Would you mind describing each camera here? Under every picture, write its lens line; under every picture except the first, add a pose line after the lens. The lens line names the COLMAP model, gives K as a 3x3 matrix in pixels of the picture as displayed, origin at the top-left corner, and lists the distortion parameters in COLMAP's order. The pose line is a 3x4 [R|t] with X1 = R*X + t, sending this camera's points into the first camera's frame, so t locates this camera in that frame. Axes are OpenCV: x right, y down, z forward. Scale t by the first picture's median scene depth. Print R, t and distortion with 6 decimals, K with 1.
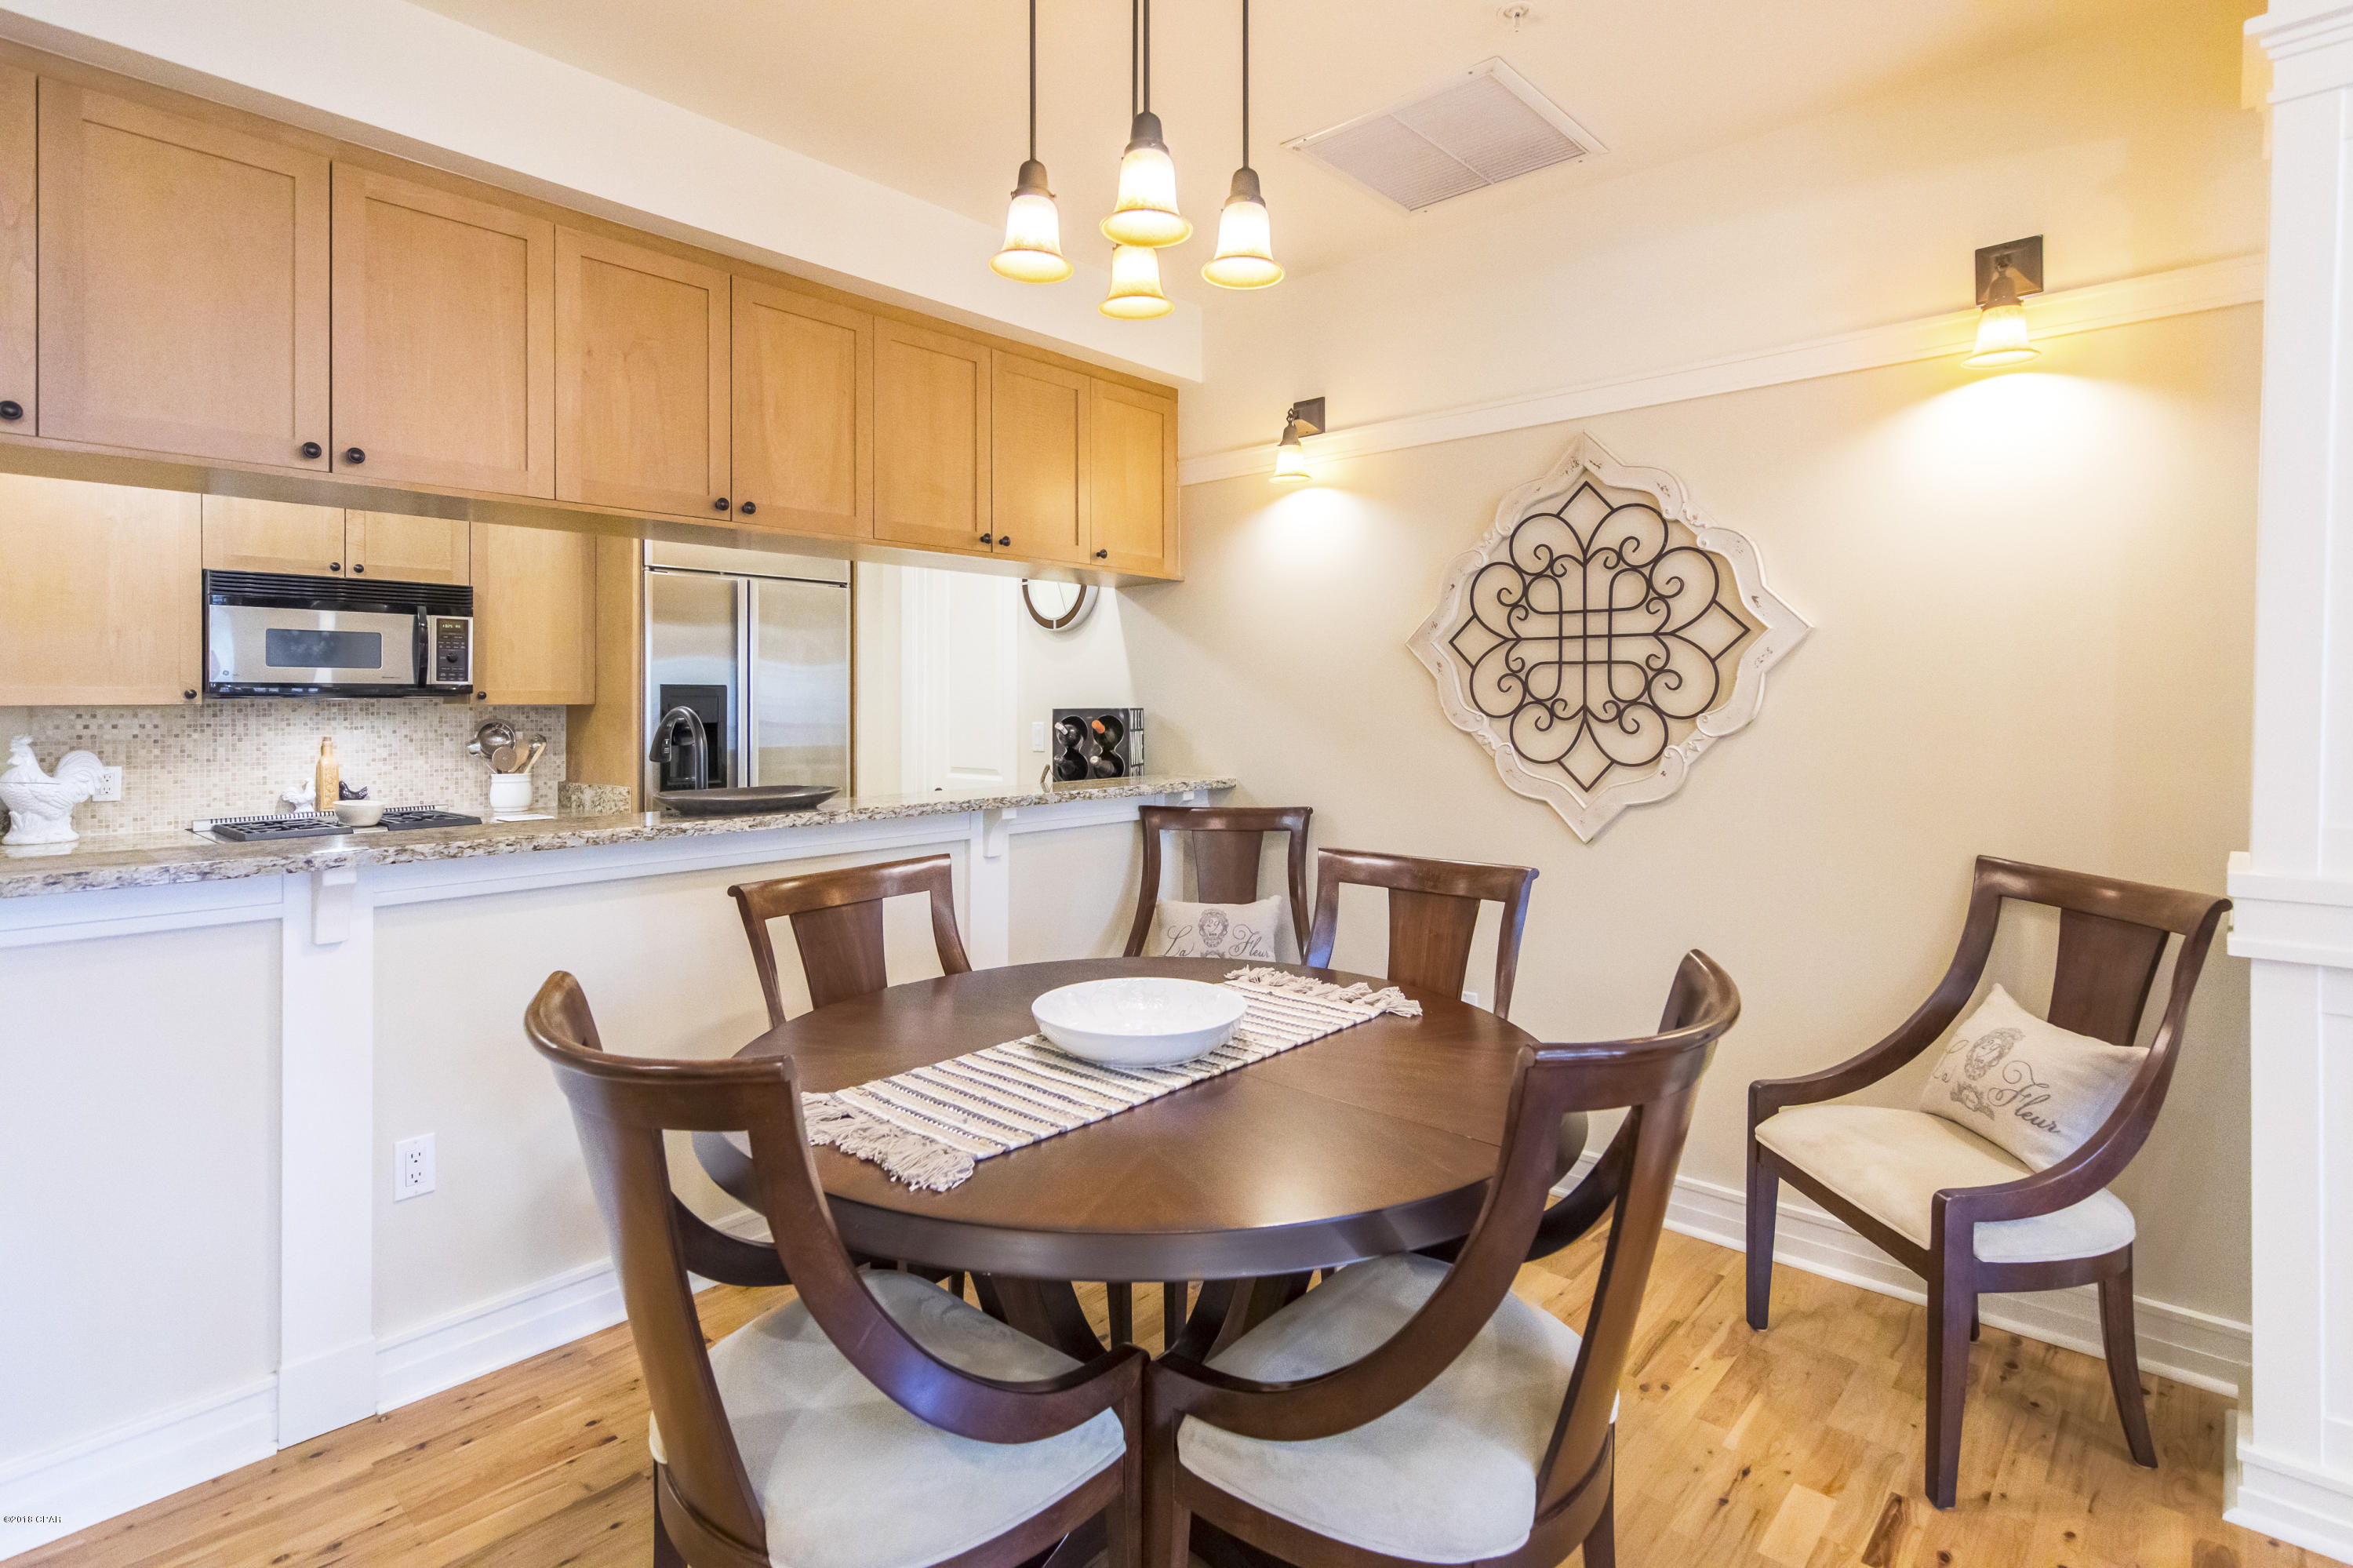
lens RADIAL K [[1182.9, 0, 1160.7], [0, 1182.9, 708.9], [0, 0, 1]] dist [-0.002167, 0.004524]
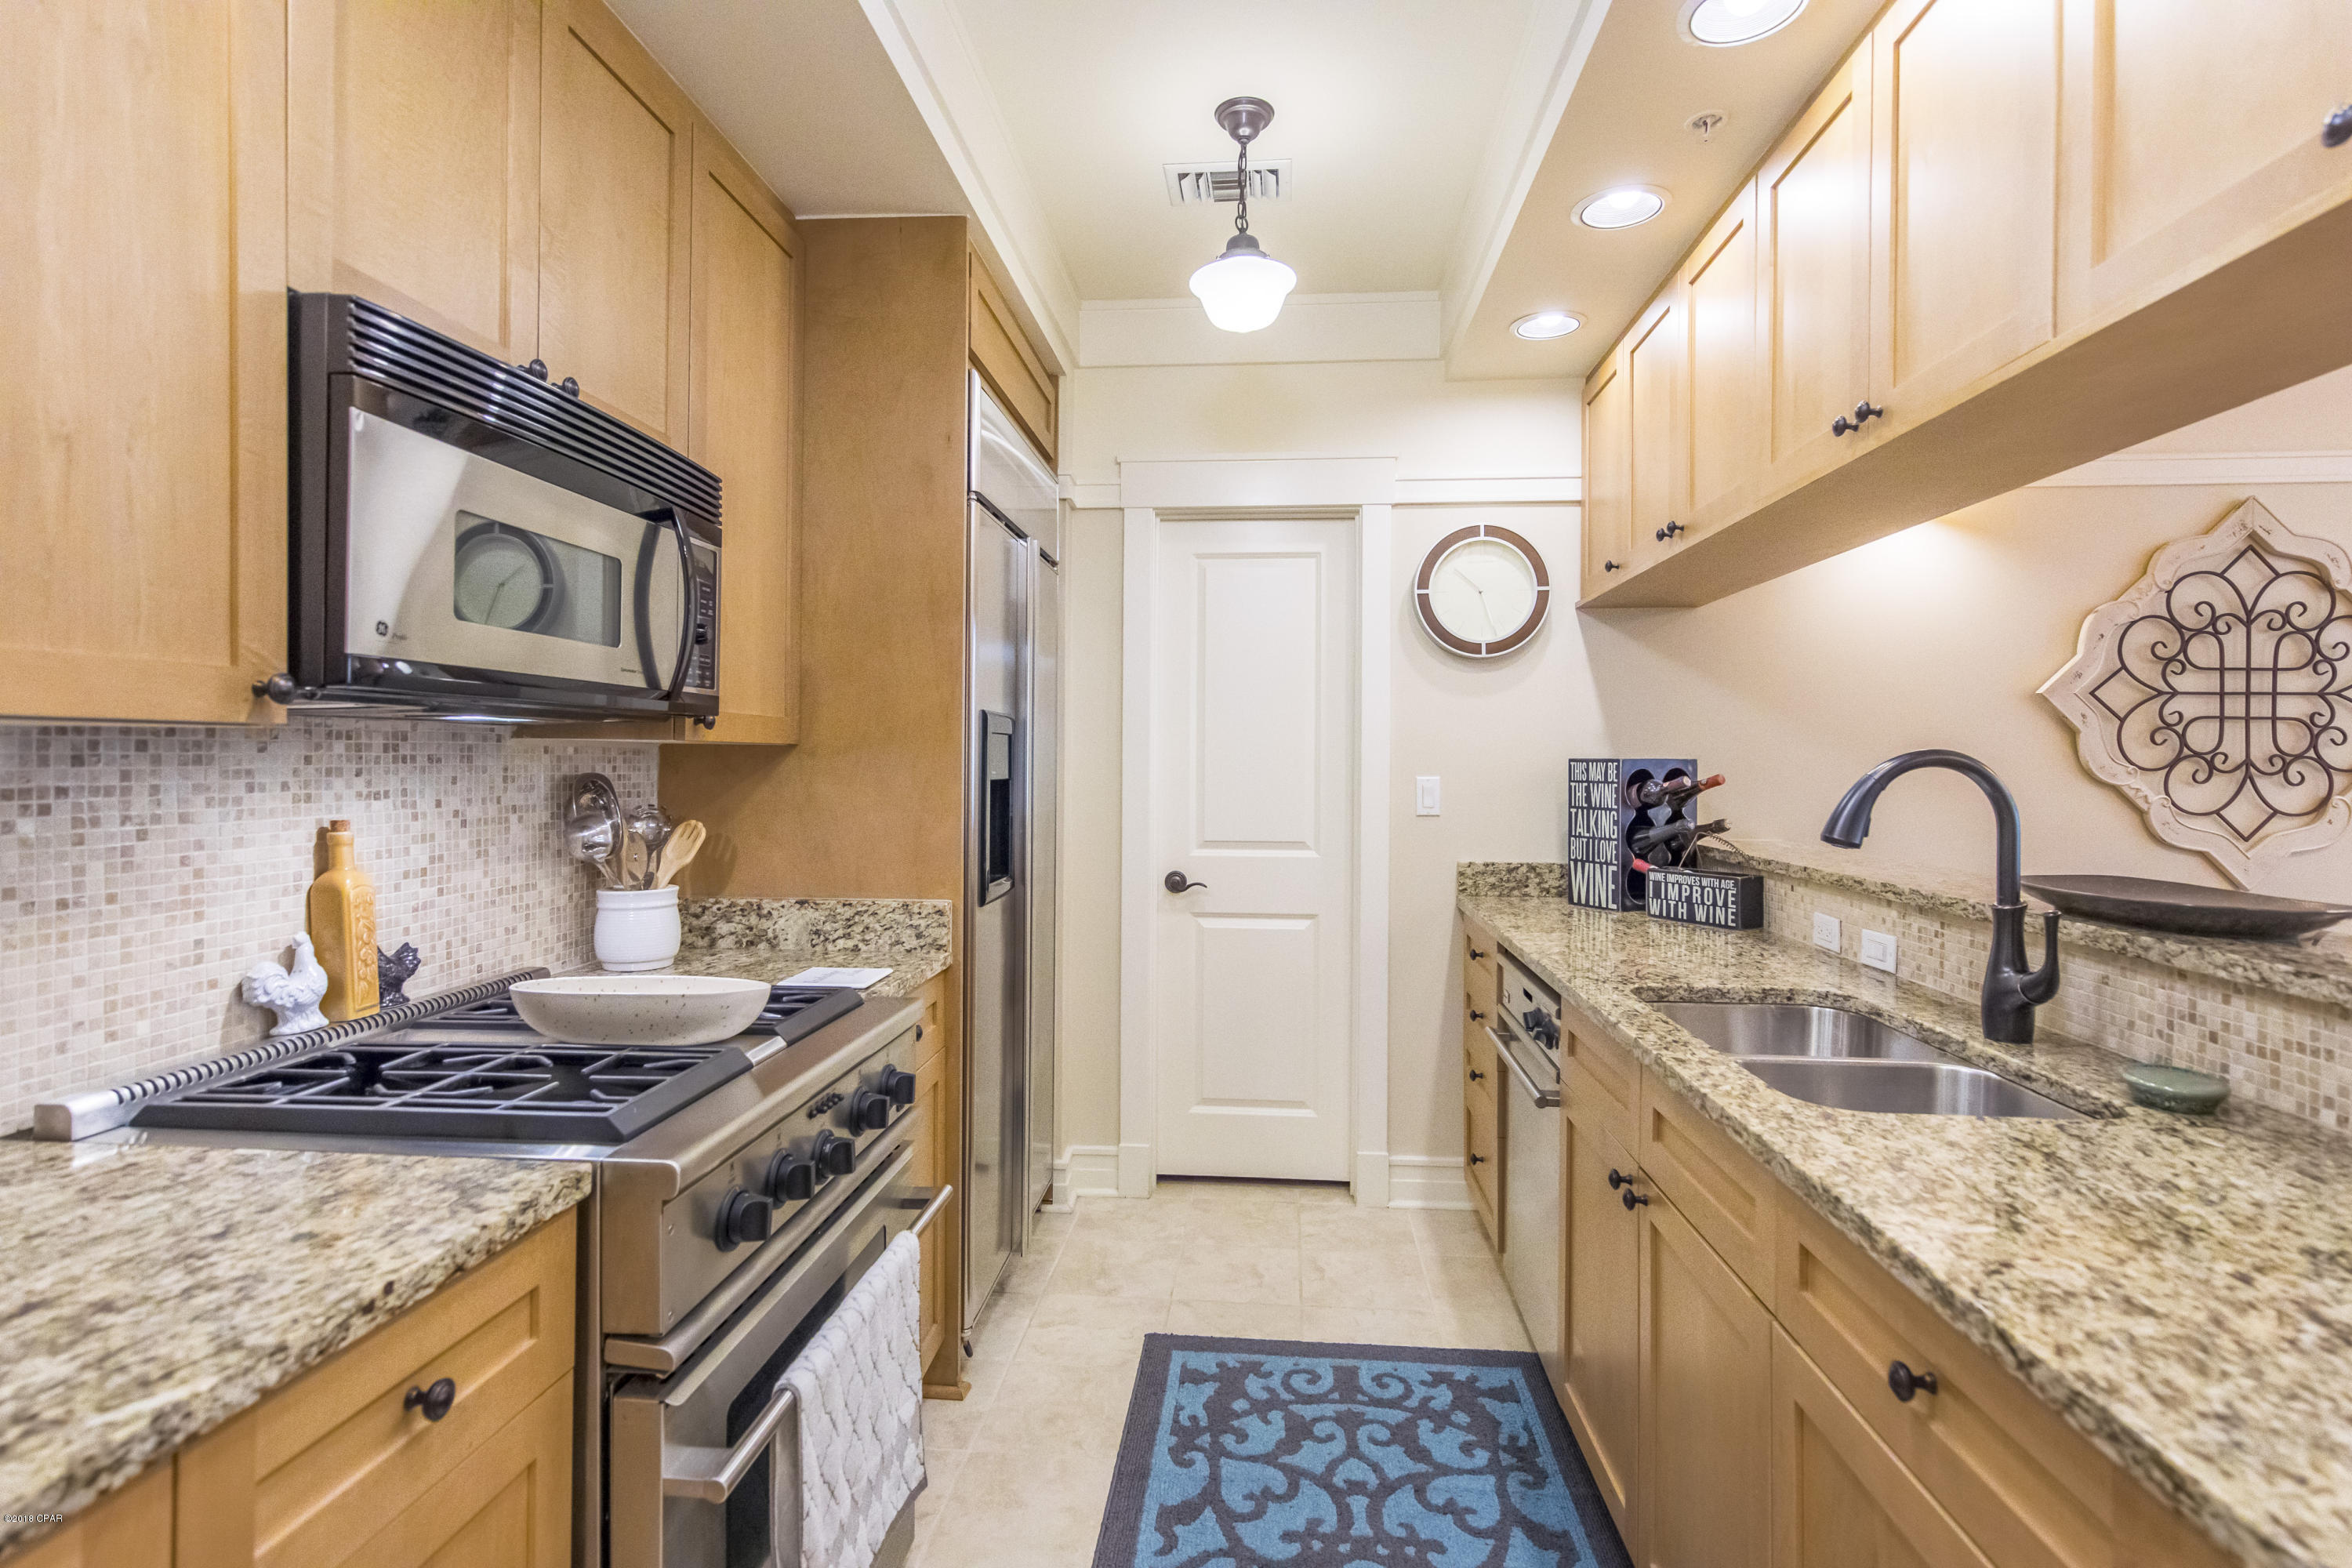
lens RADIAL K [[1182.3, 0, 1182.4], [0, 1182.3, 775.5], [0, 0, 1]] dist [-0.002167, 0.004524]
pose [[0.782405, -0.001006, 0.622769, -0.982454], [-0.004271, 0.999967, 0.006981, 0.008055], [-0.622755, -0.008122, 0.782375, 0.730721]]
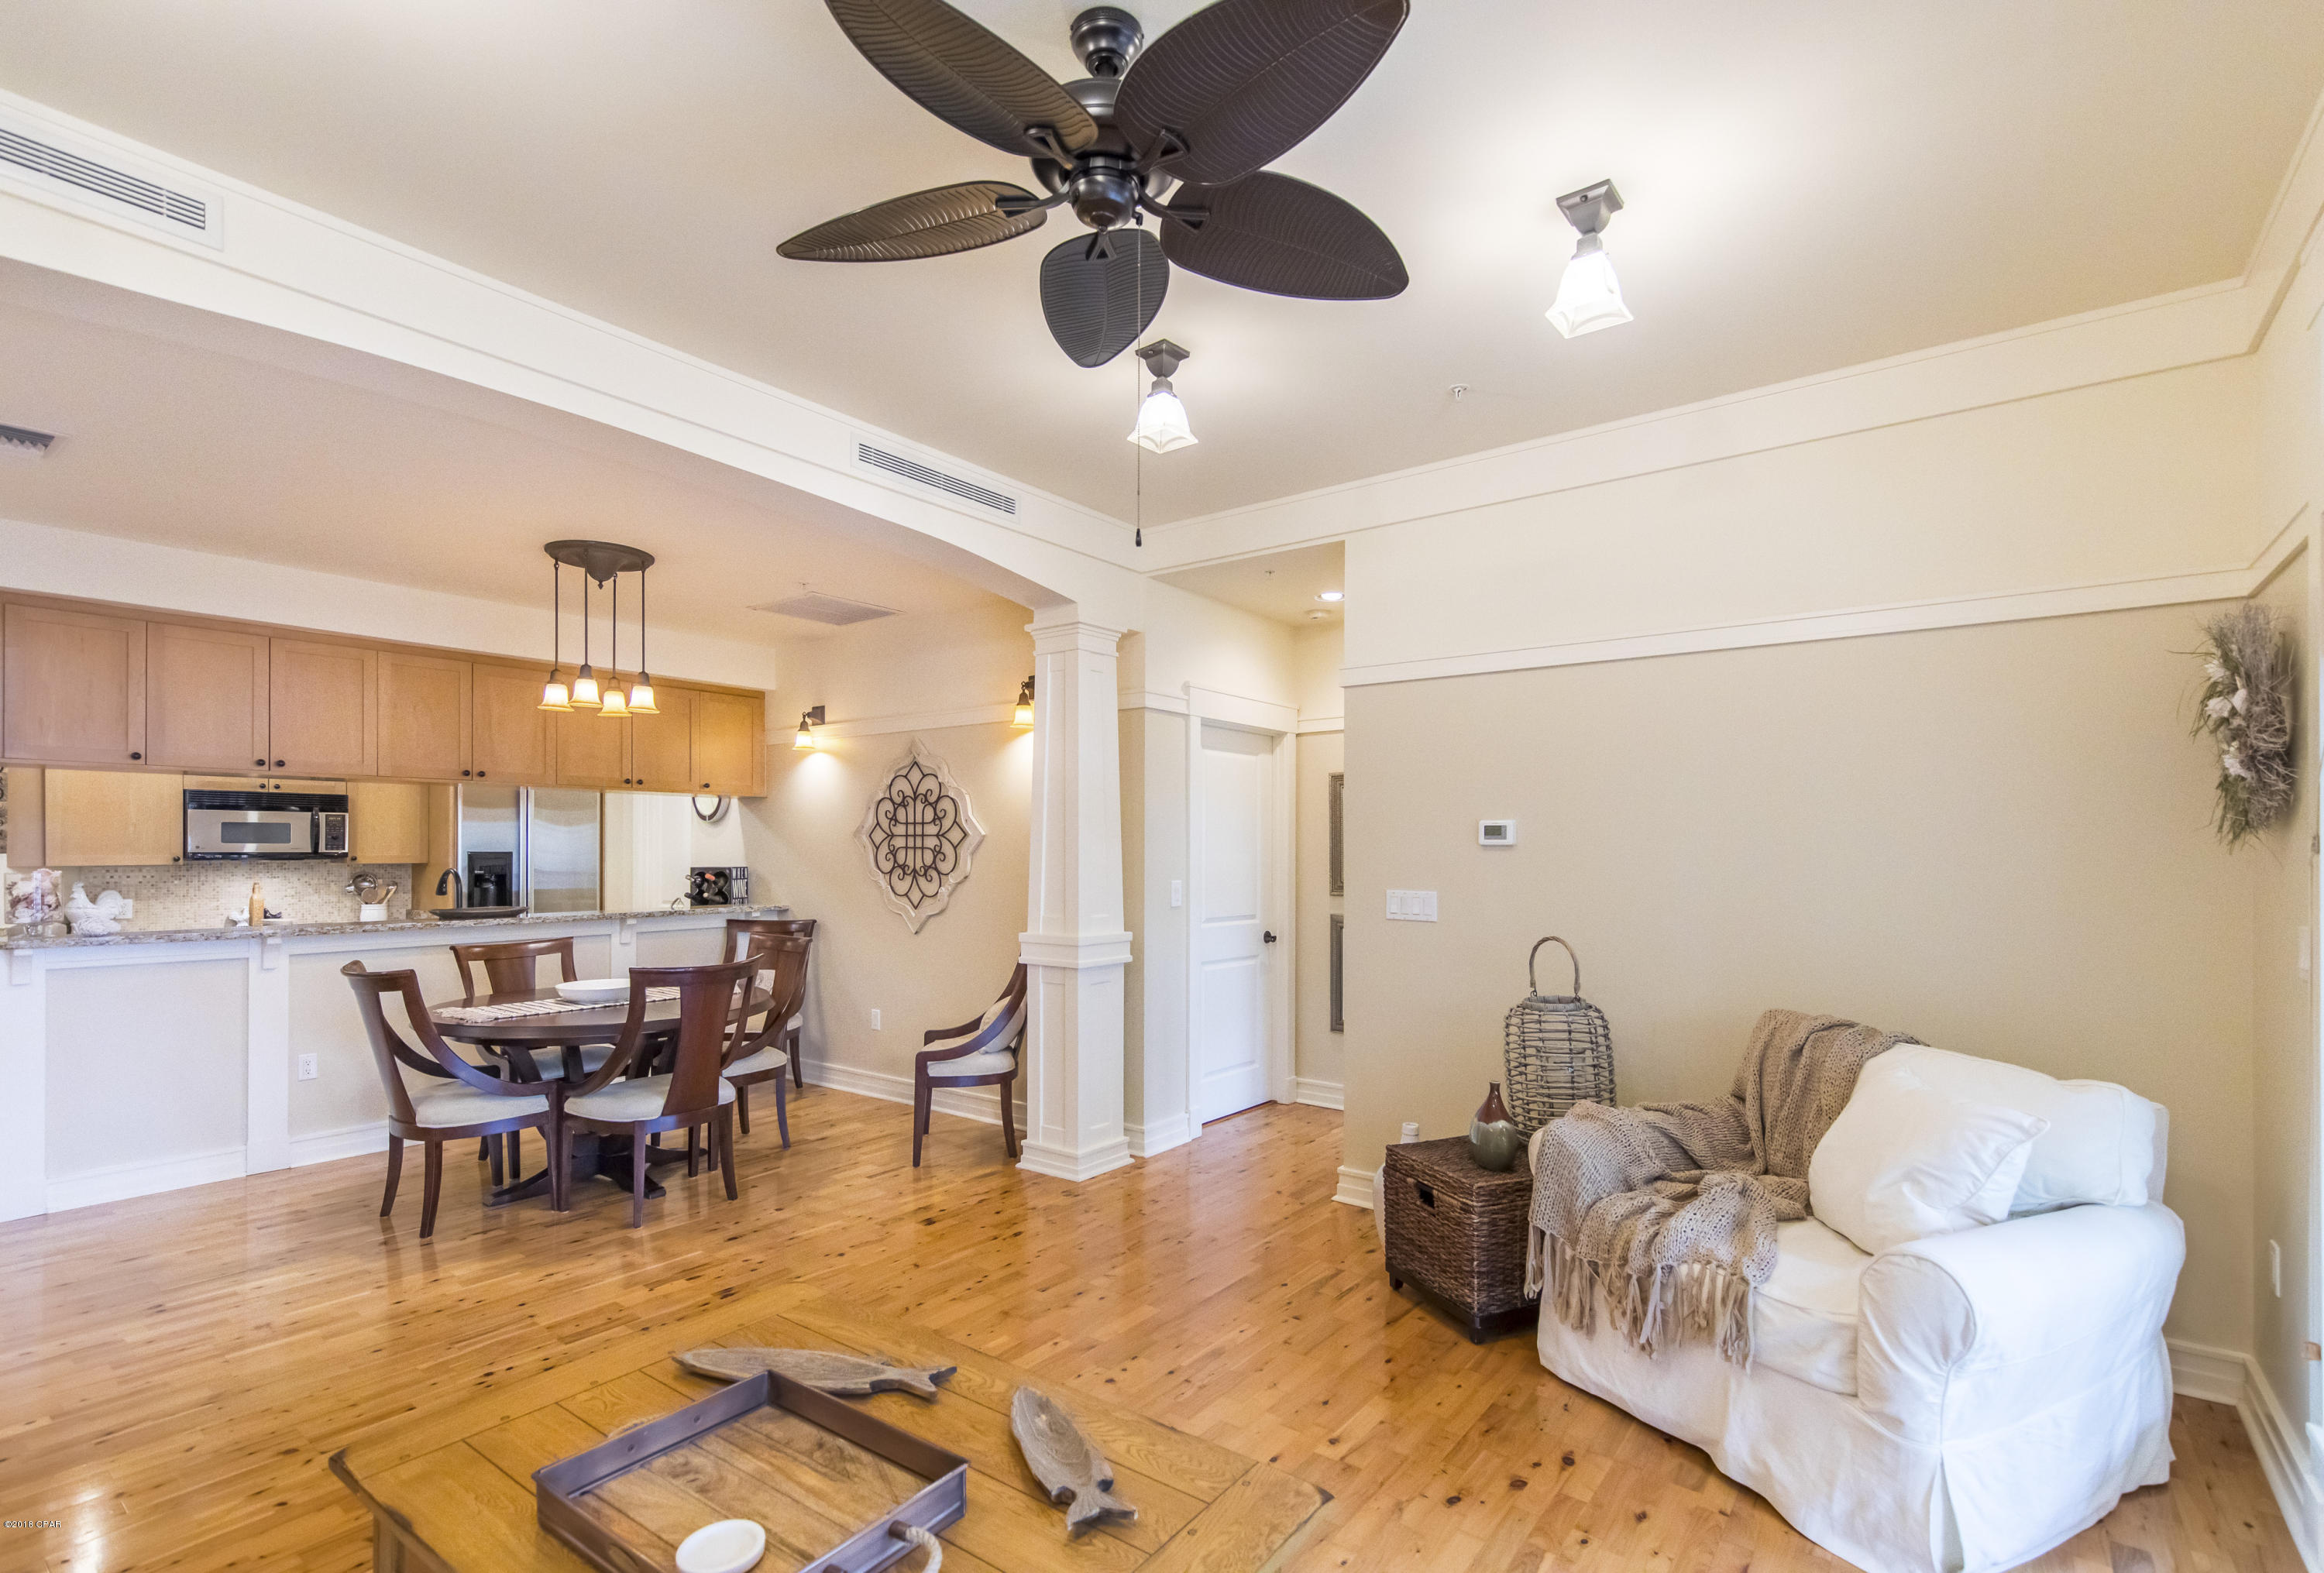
lens RADIAL K [[1074.4, 0, 1178.4], [0, 1074.4, 856.1], [0, 0, 1]] dist [0.000807, 0.000200]
pose [[0.993857, 0.002753, 0.110642, 0.583714], [-0.002813, 0.999996, 0.000391, -0.025032], [-0.110640, -0.000700, 0.993860, -0.900945]]
